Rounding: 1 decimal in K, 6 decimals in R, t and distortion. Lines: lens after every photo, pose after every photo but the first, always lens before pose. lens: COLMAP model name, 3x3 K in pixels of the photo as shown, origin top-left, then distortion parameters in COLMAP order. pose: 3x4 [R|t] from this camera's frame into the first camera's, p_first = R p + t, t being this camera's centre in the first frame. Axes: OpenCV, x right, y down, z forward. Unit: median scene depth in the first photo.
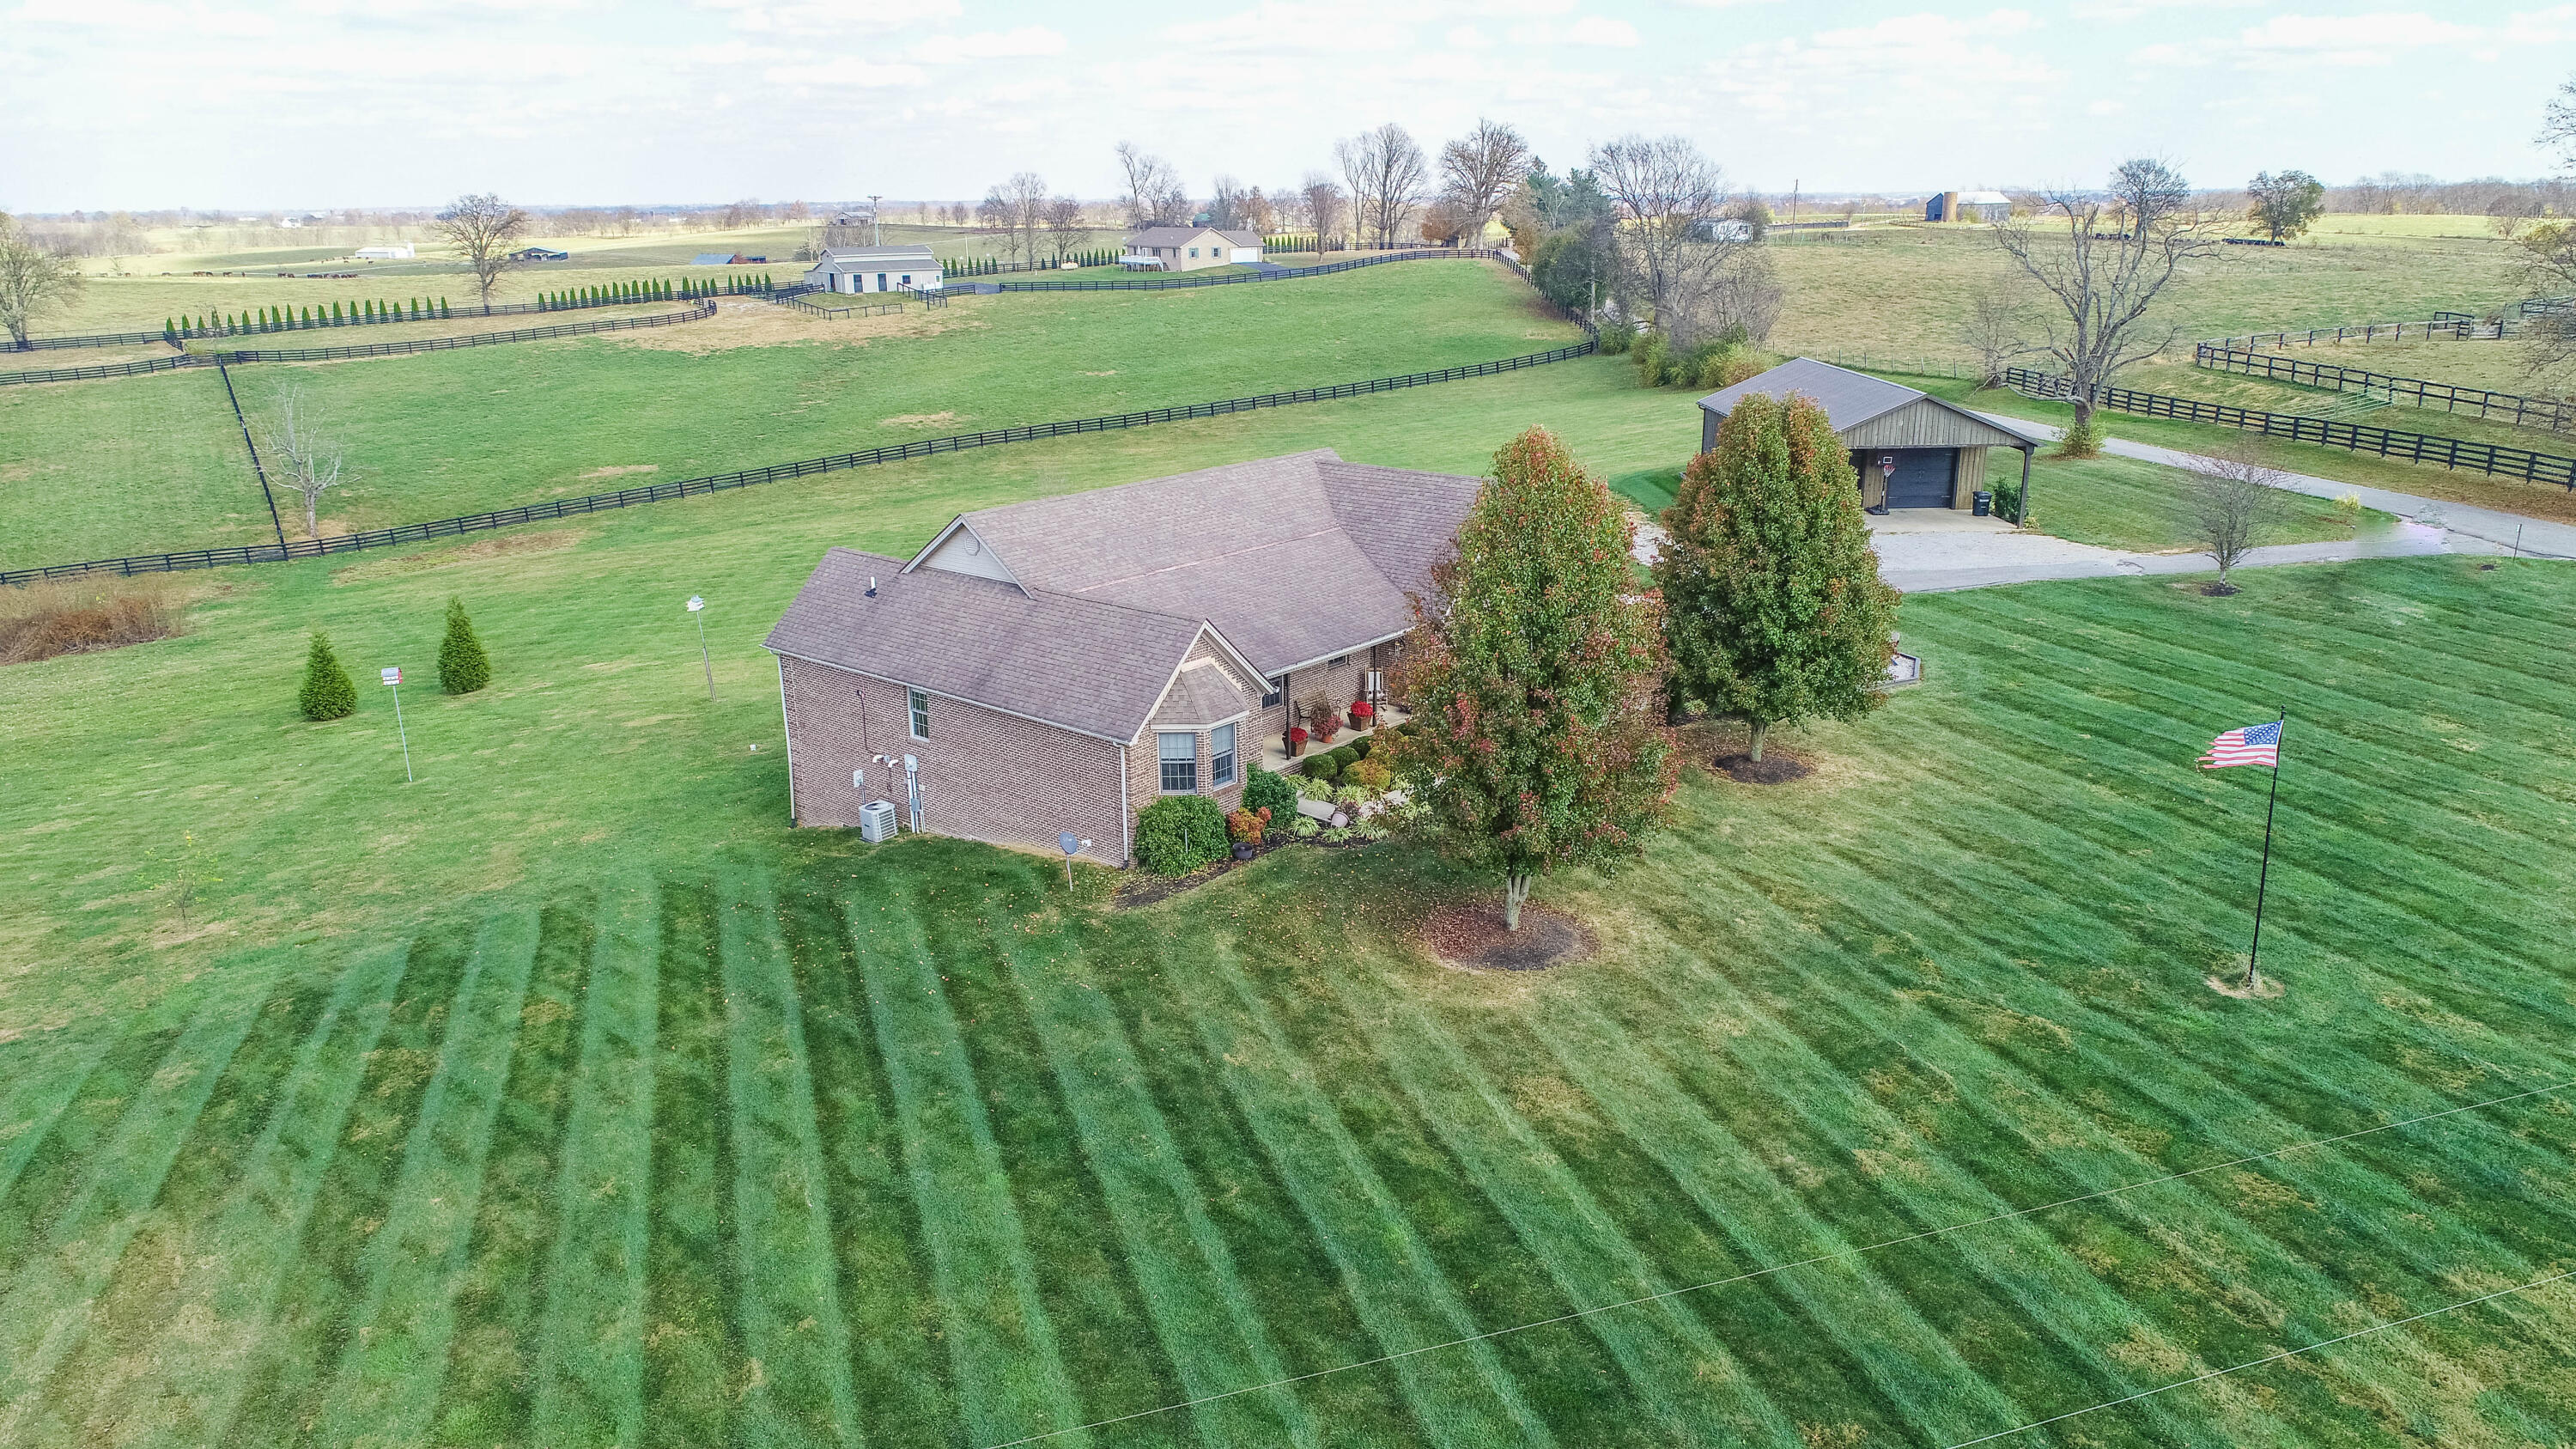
lens RADIAL K [[1750.2, 0, 1301.5], [0, 1750.2, 725.2], [0, 0, 1]] dist [0.003567, -0.004207]
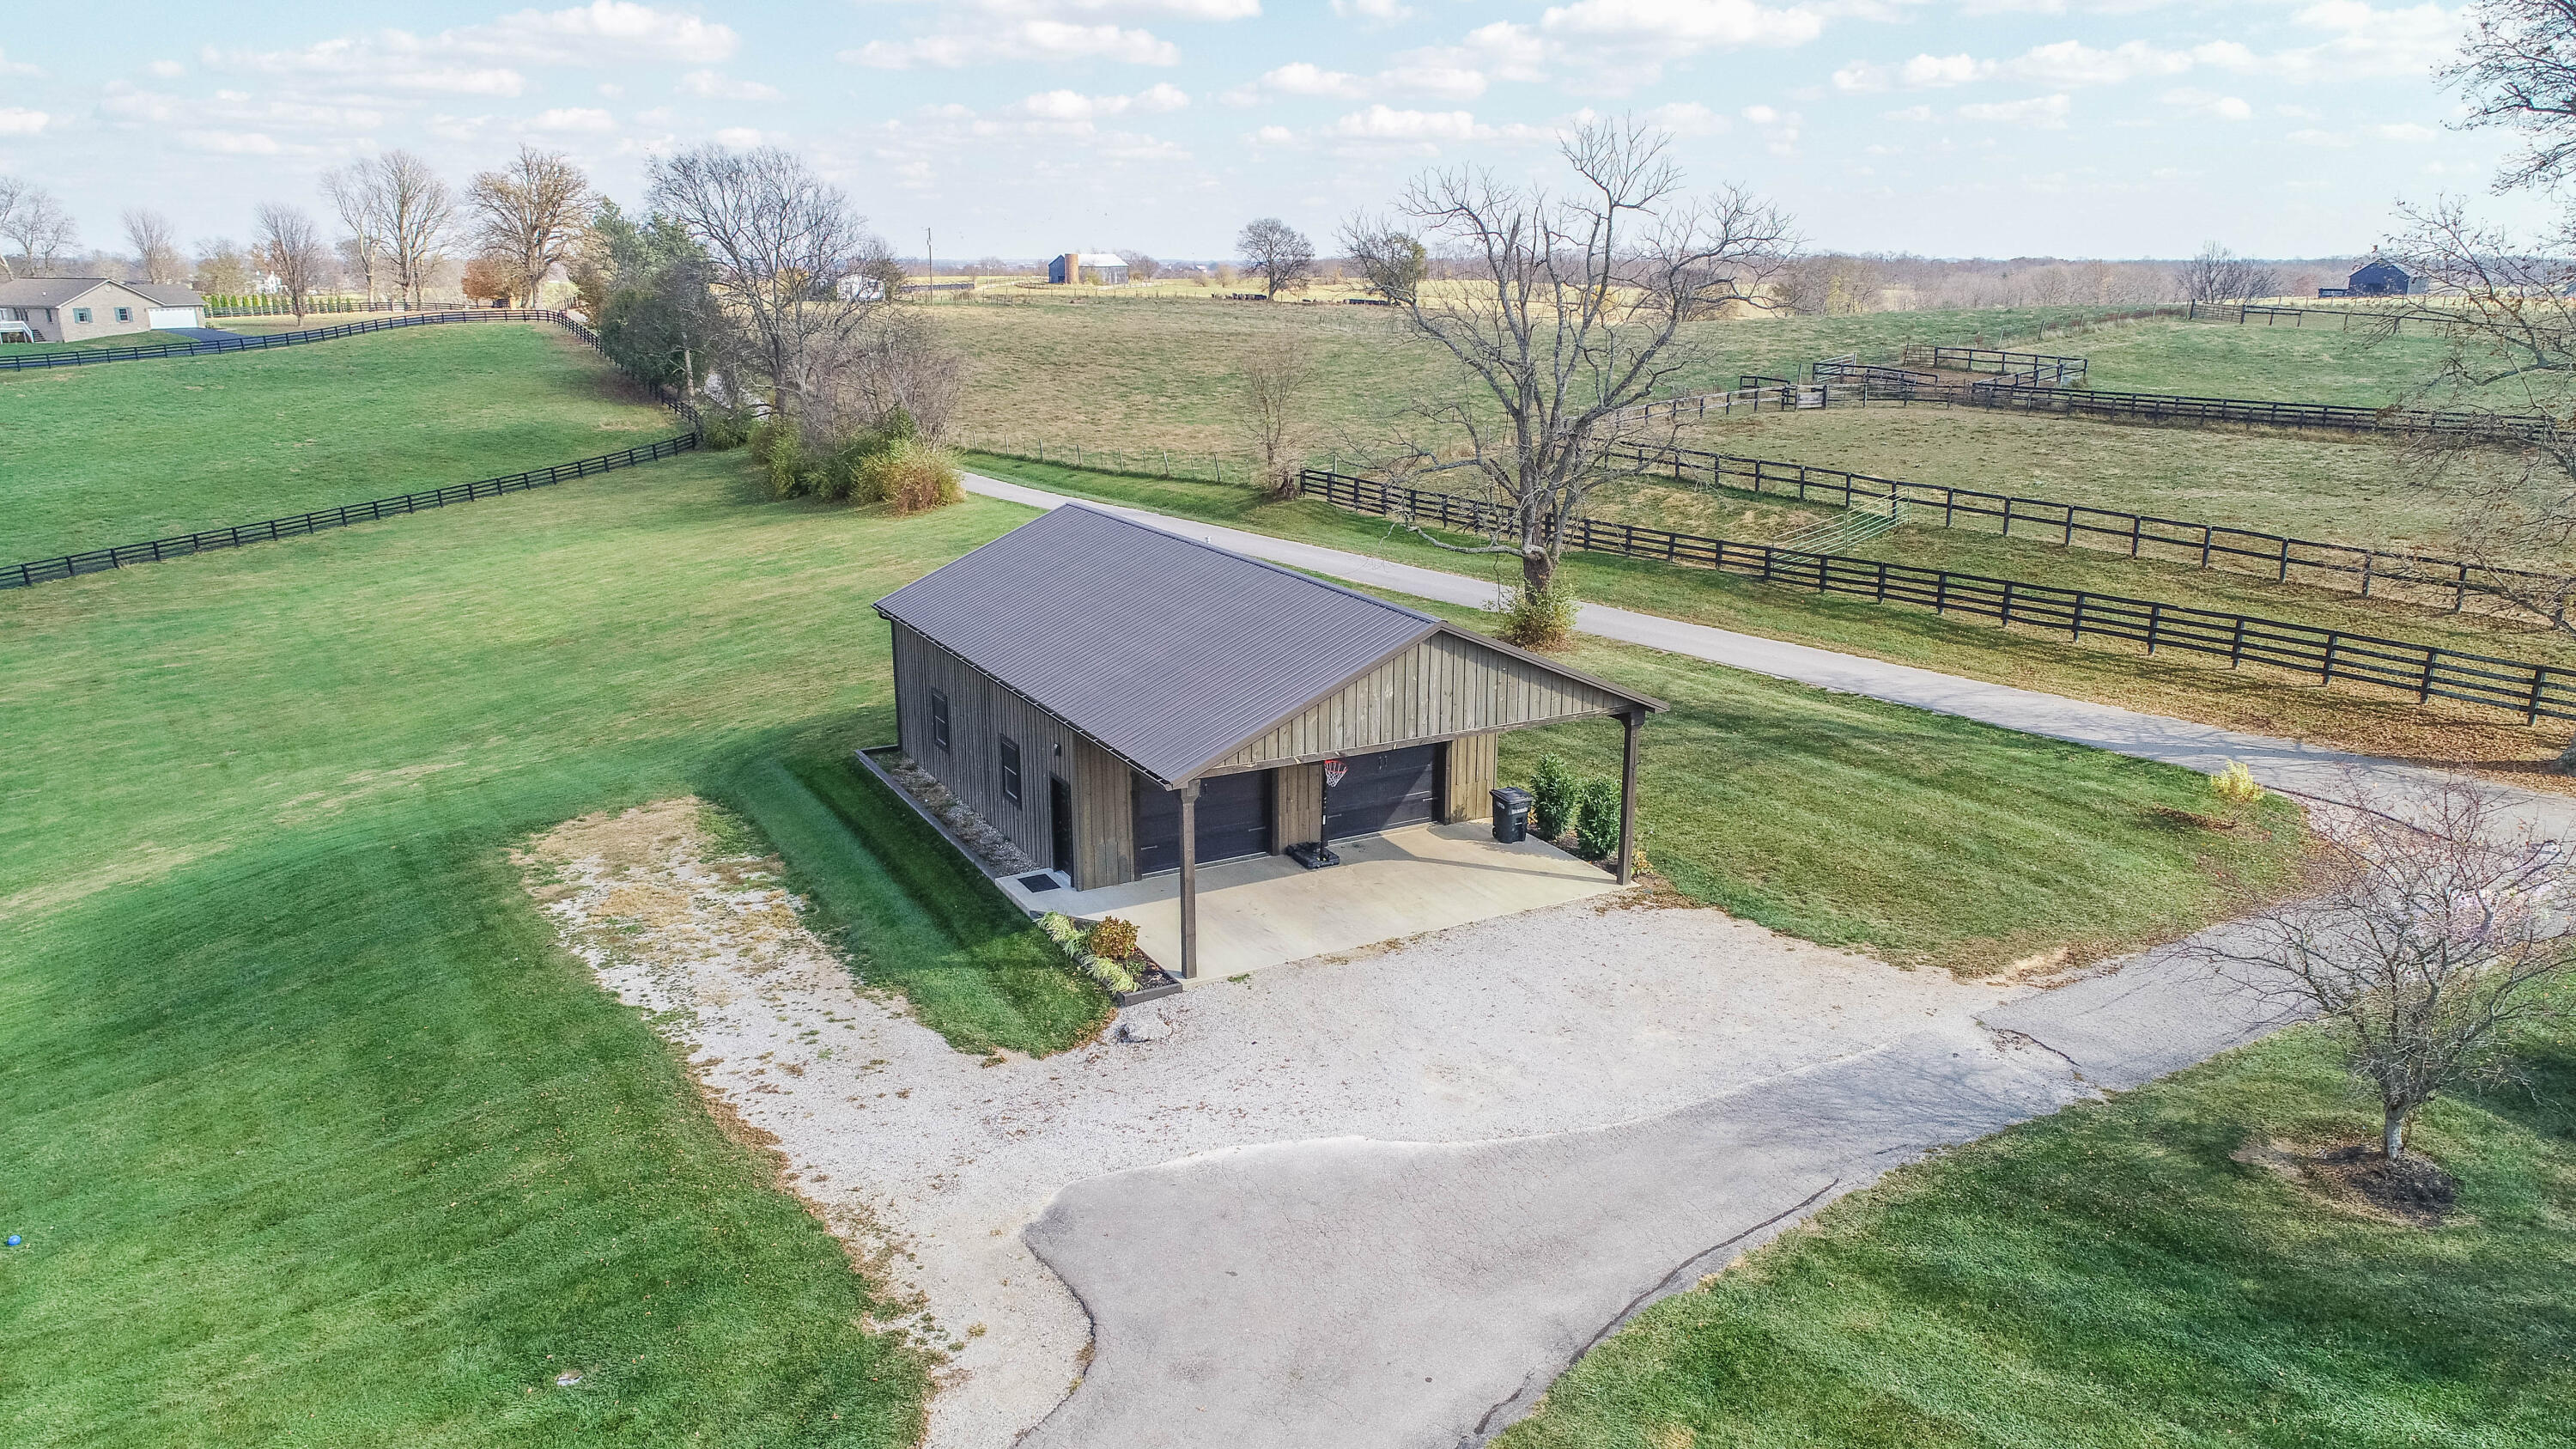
lens RADIAL K [[1750.2, 0, 1301.5], [0, 1750.2, 725.2], [0, 0, 1]] dist [0.003567, -0.004207]
pose [[0.888357, -0.108384, 0.446179, 0.052207], [0.123710, 0.992304, -0.005265, -0.062595], [-0.442175, 0.059874, 0.894928, 0.241765]]
